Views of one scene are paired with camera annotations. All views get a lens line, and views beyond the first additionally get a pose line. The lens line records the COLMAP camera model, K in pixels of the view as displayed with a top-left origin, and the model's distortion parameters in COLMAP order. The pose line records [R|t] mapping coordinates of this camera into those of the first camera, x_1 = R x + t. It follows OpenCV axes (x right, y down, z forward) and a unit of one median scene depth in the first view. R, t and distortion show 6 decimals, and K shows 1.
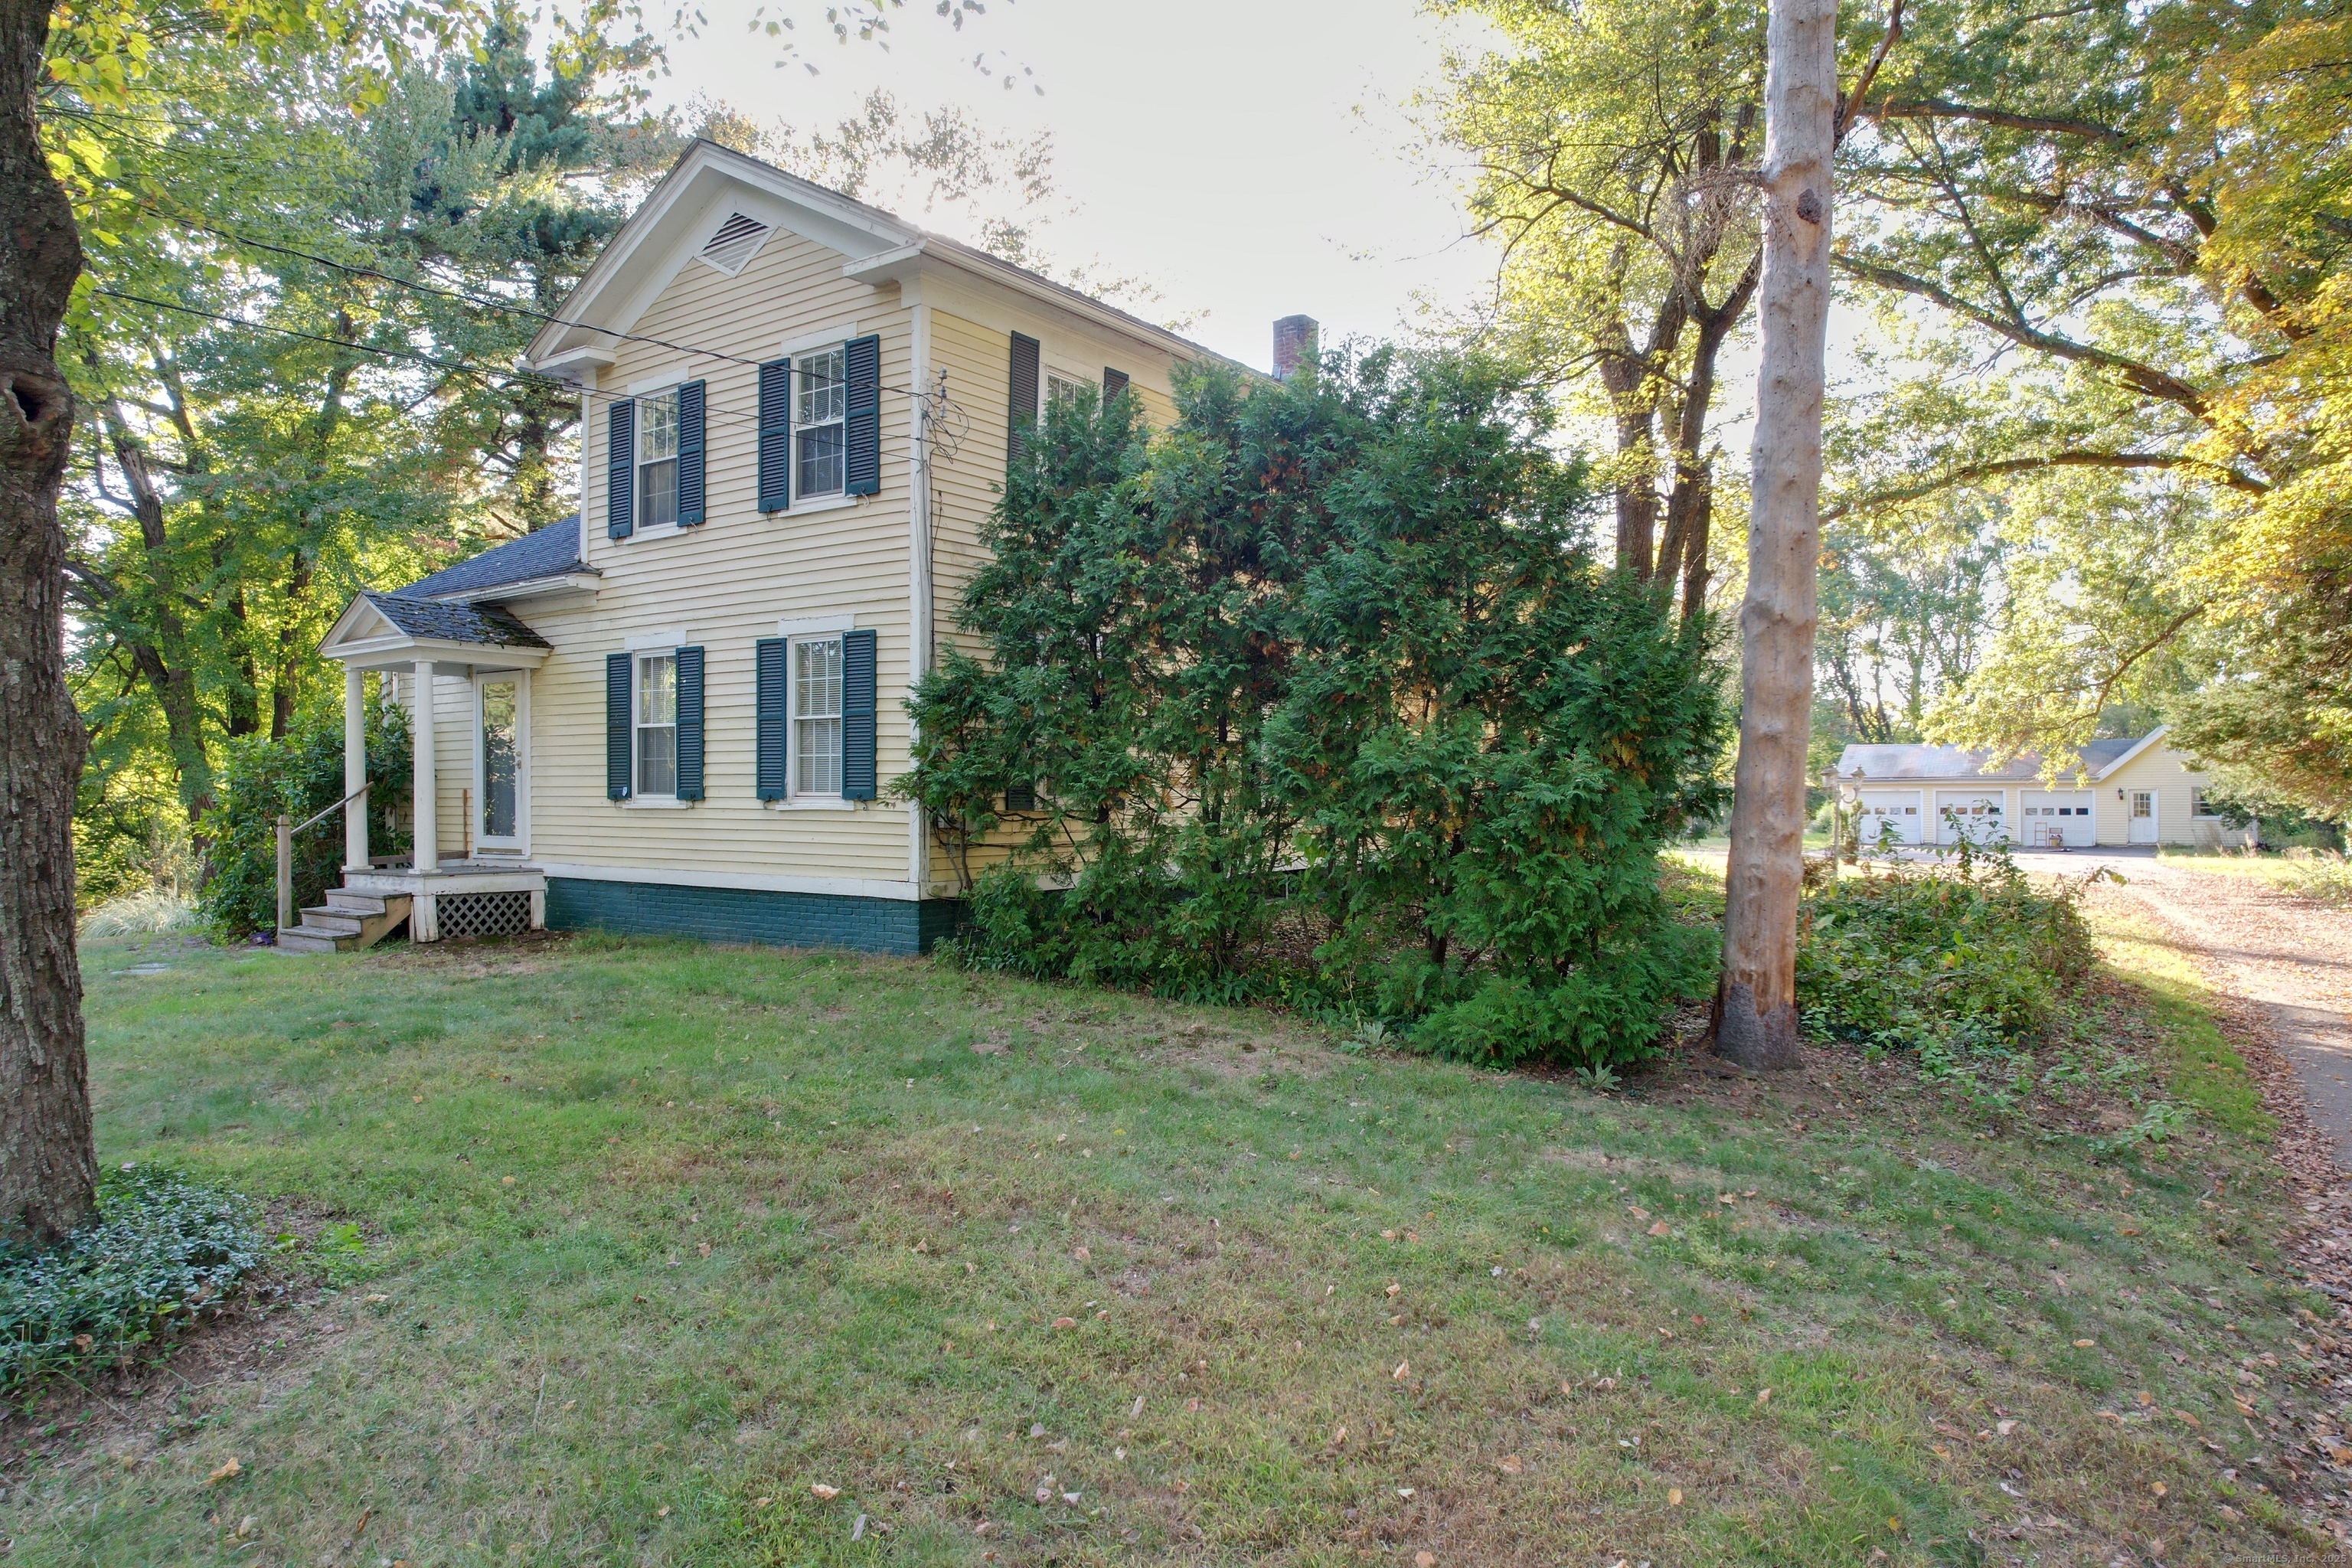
lens RADIAL K [[1475.2, 0, 1173.6], [0, 1475.2, 780.8], [0, 0, 1]] dist [-0.032447, 0.021647]
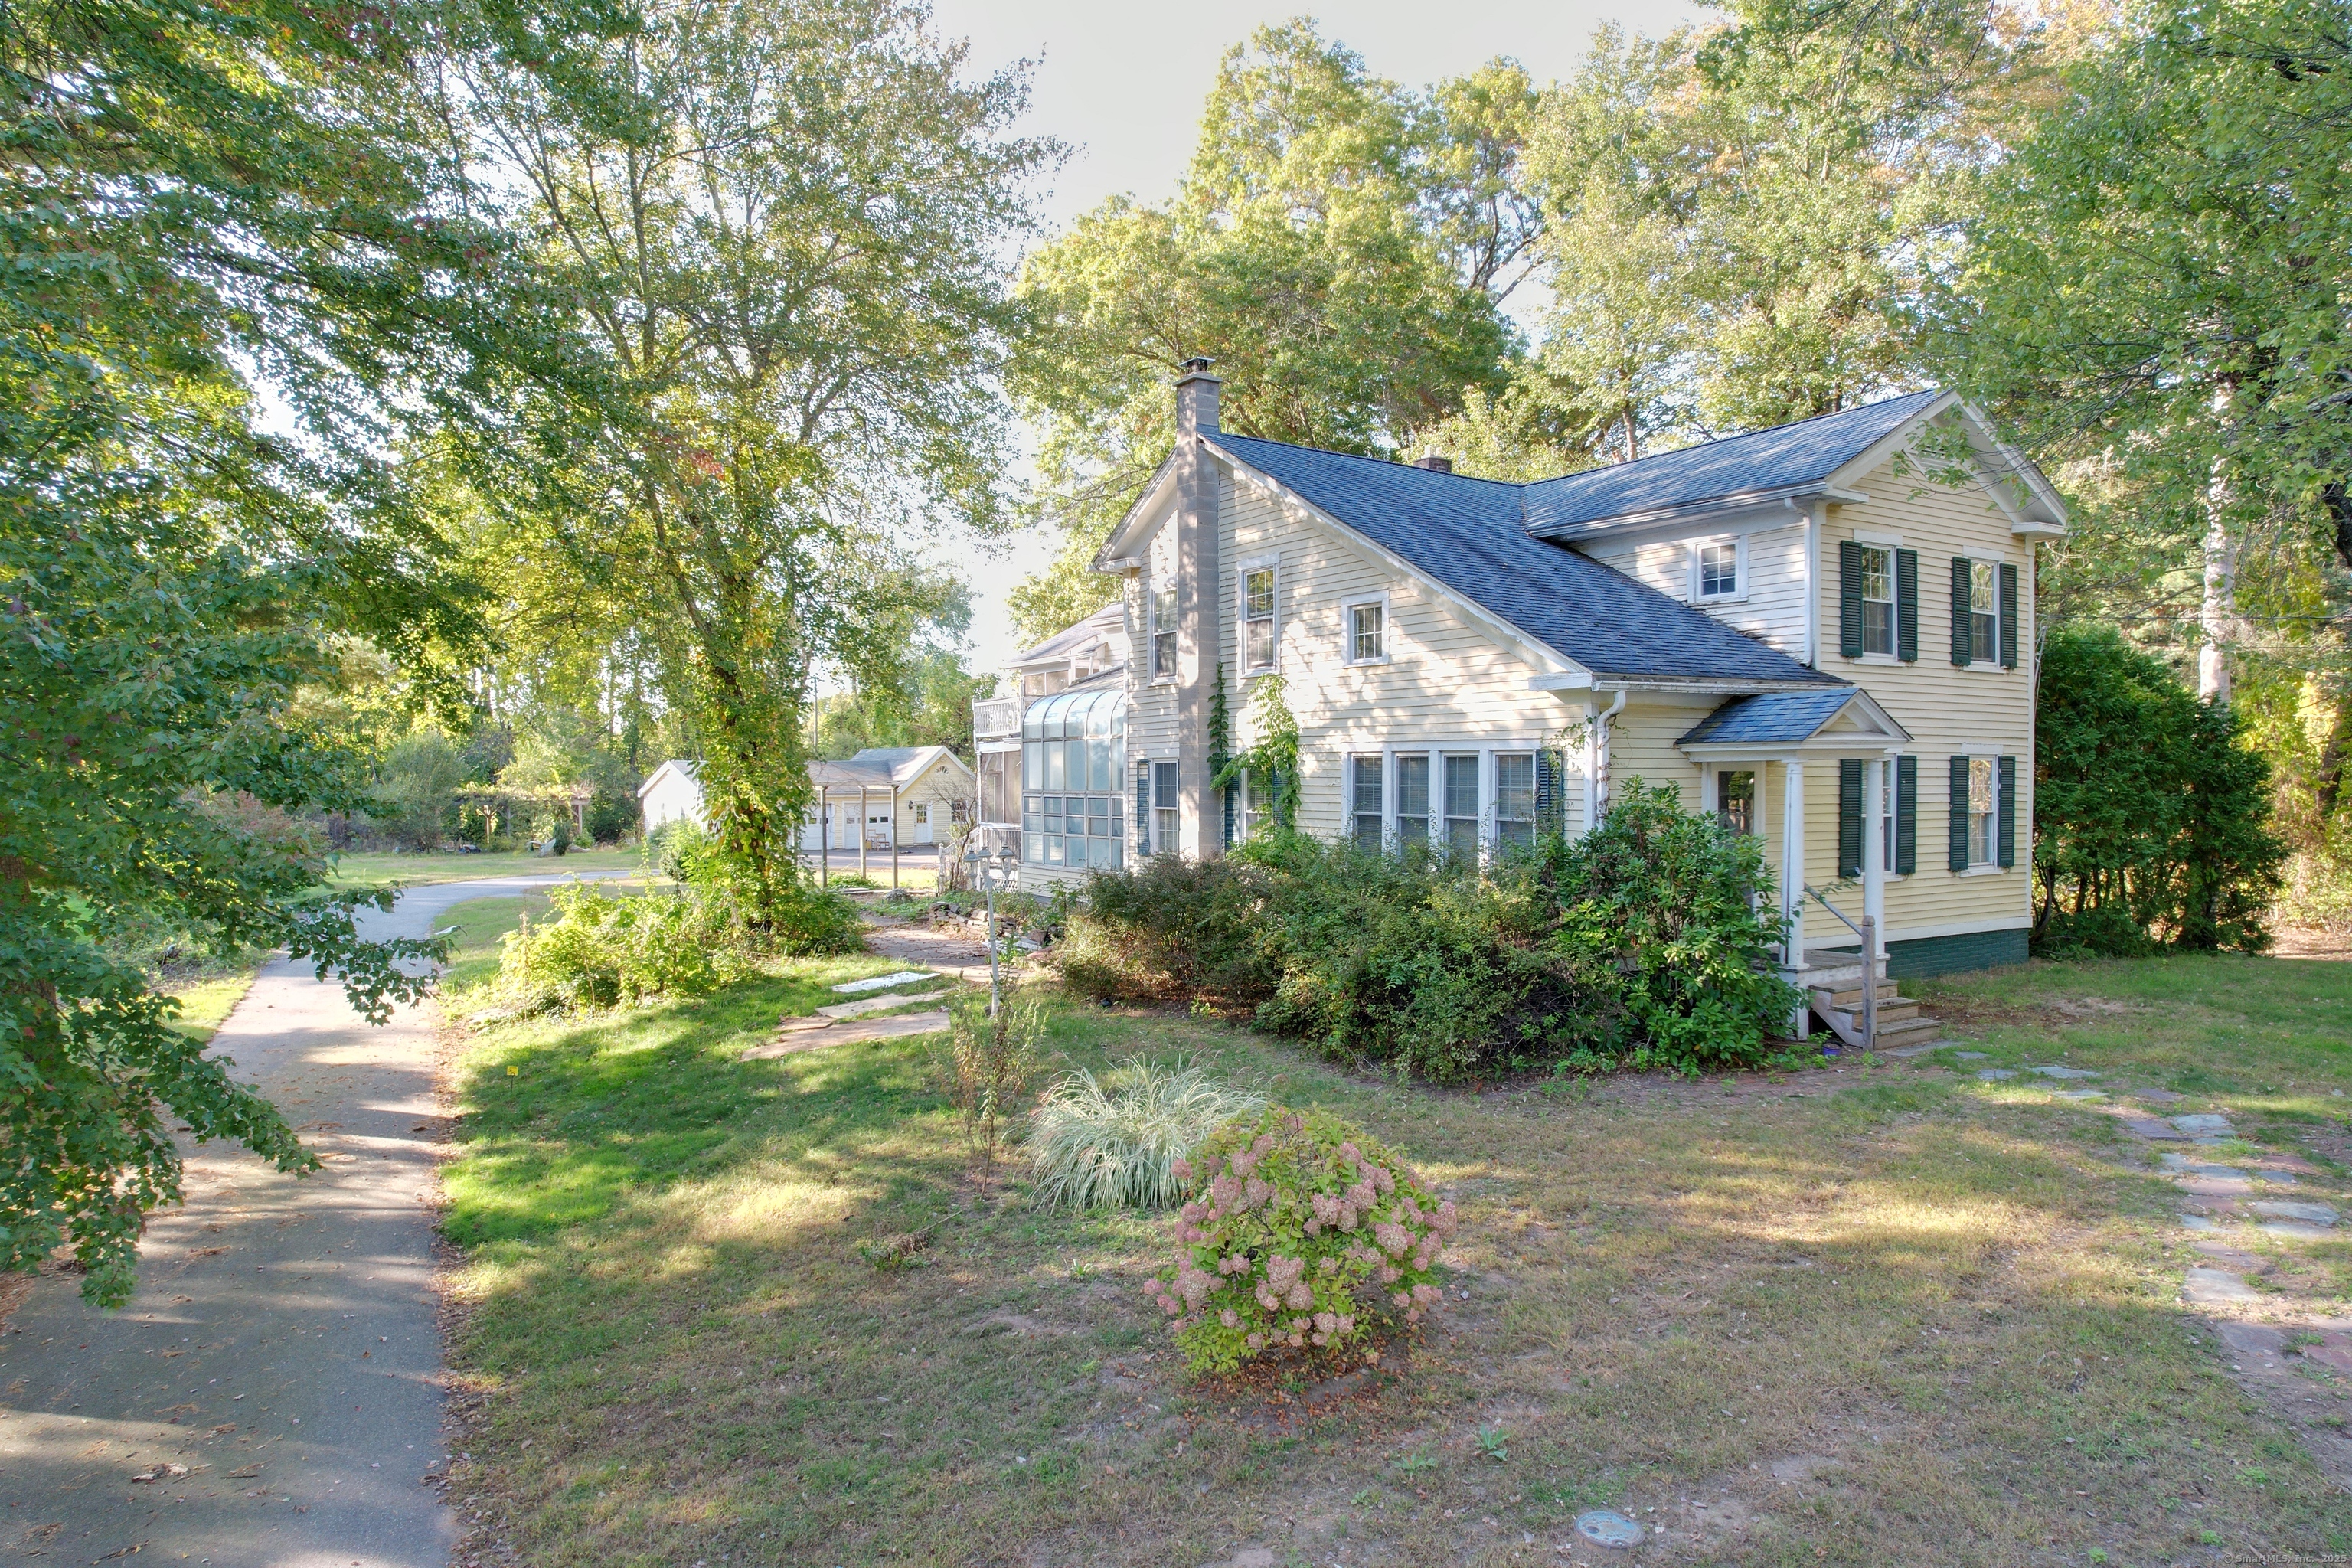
lens RADIAL K [[1475.2, 0, 1179.8], [0, 1475.2, 790.5], [0, 0, 1]] dist [-0.032447, 0.021647]
pose [[0.383762, -0.003781, 0.923424, -1.834493], [-0.004609, 0.999971, 0.006010, -0.067640], [-0.923421, -0.006563, 0.383733, 1.139557]]
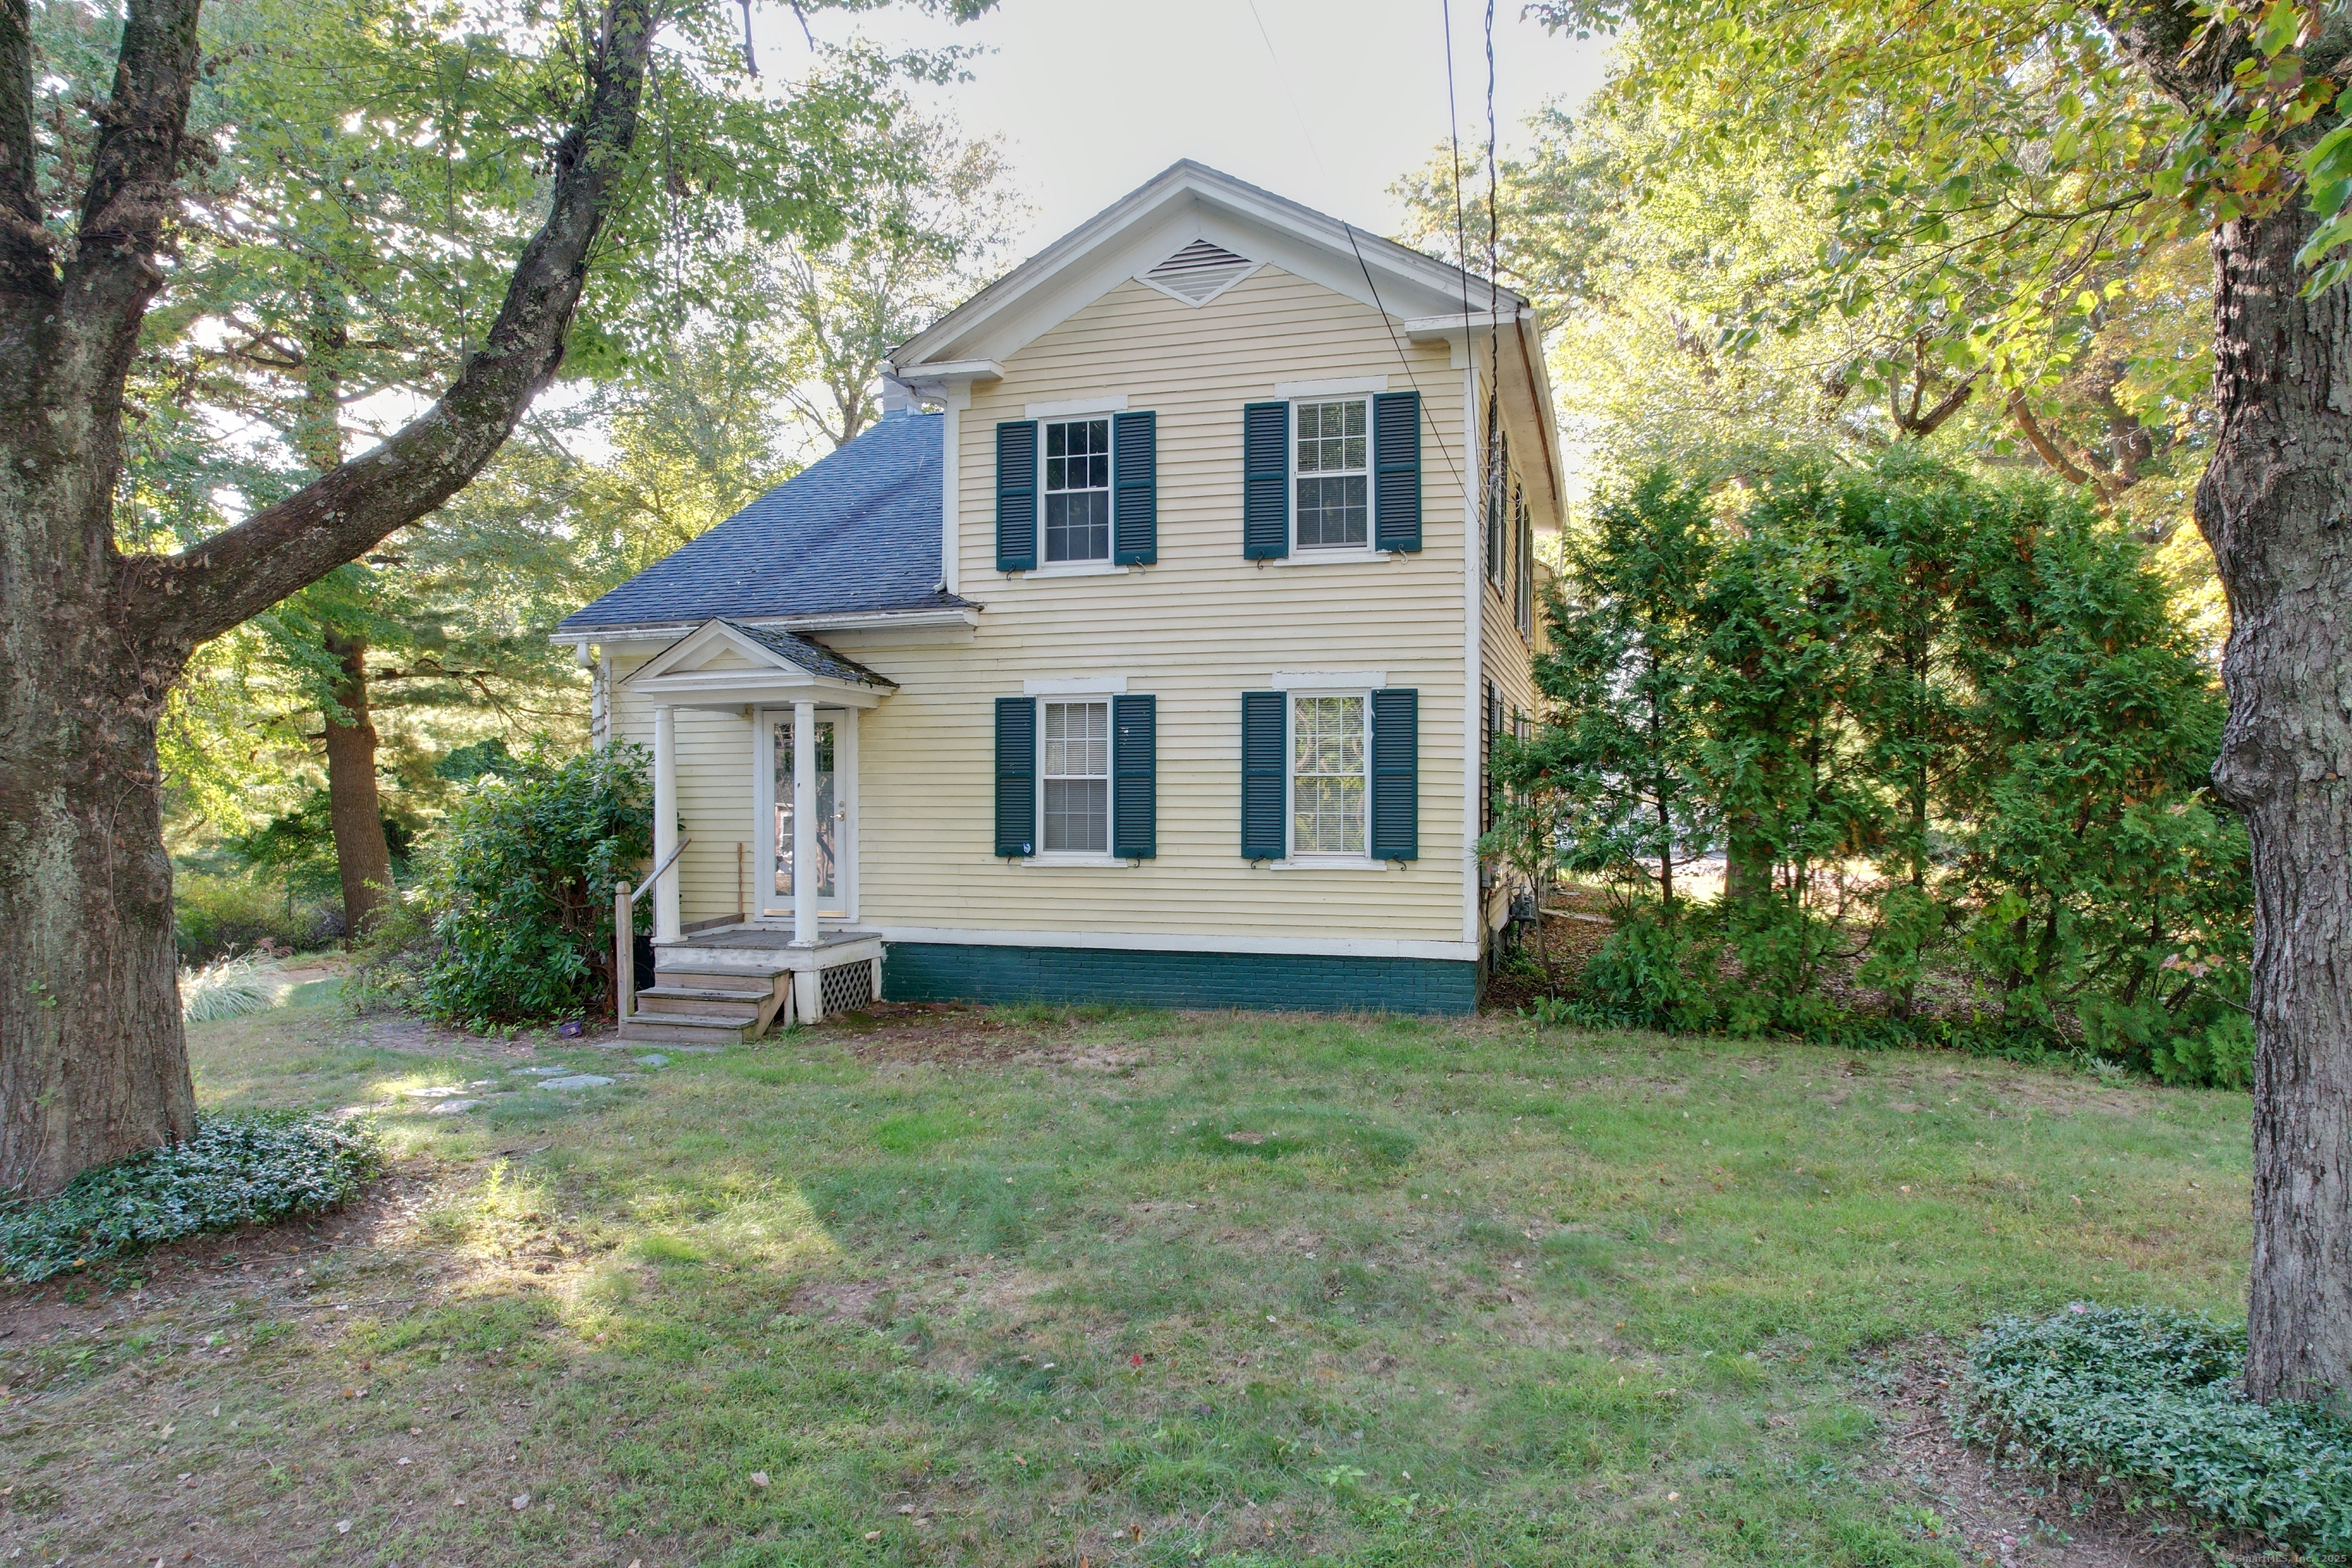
lens RADIAL K [[1475.2, 0, 1174.5], [0, 1475.2, 785.9], [0, 0, 1]] dist [-0.032447, 0.021647]
pose [[0.943250, -0.001500, 0.332080, -0.642104], [0.000135, 0.999991, 0.004135, -0.038396], [-0.332084, -0.003856, 0.943242, 0.108167]]
